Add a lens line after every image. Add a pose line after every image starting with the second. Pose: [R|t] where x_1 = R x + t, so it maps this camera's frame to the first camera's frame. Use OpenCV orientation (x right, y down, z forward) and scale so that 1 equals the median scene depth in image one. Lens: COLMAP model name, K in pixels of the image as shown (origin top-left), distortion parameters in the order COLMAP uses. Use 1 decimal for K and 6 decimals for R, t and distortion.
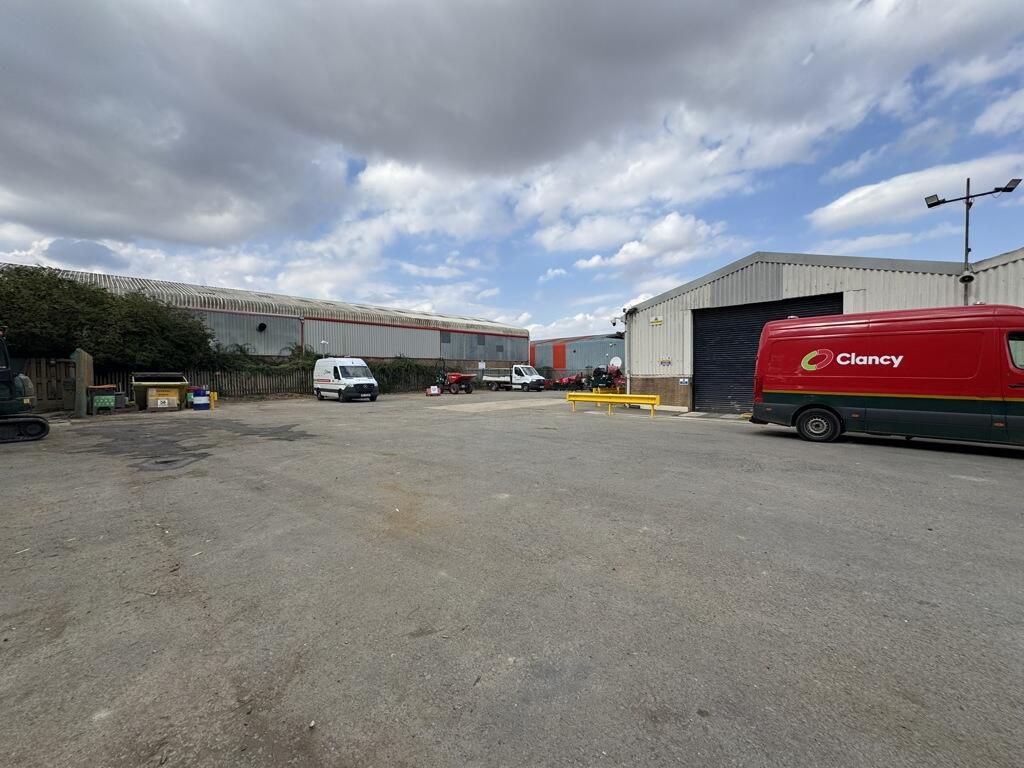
lens RADIAL K [[407.6, 0, 509.8], [0, 407.6, 384.1], [0, 0, 1]] dist [-0.001018, 0.000602]
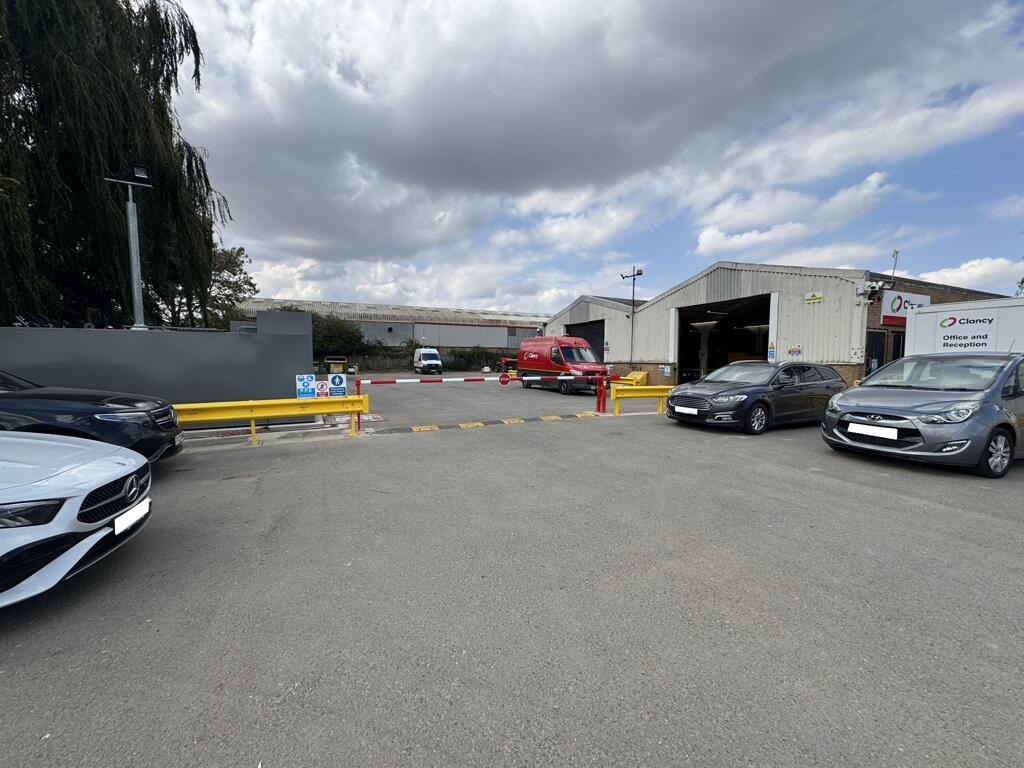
lens RADIAL K [[407.6, 0, 509.8], [0, 407.6, 384.1], [0, 0, 1]] dist [-0.001018, 0.000602]
pose [[0.933861, 0.036156, -0.355804, 0.472225], [-0.022475, 0.998843, 0.042510, 0.003447], [0.356929, -0.031701, 0.933593, -0.415254]]
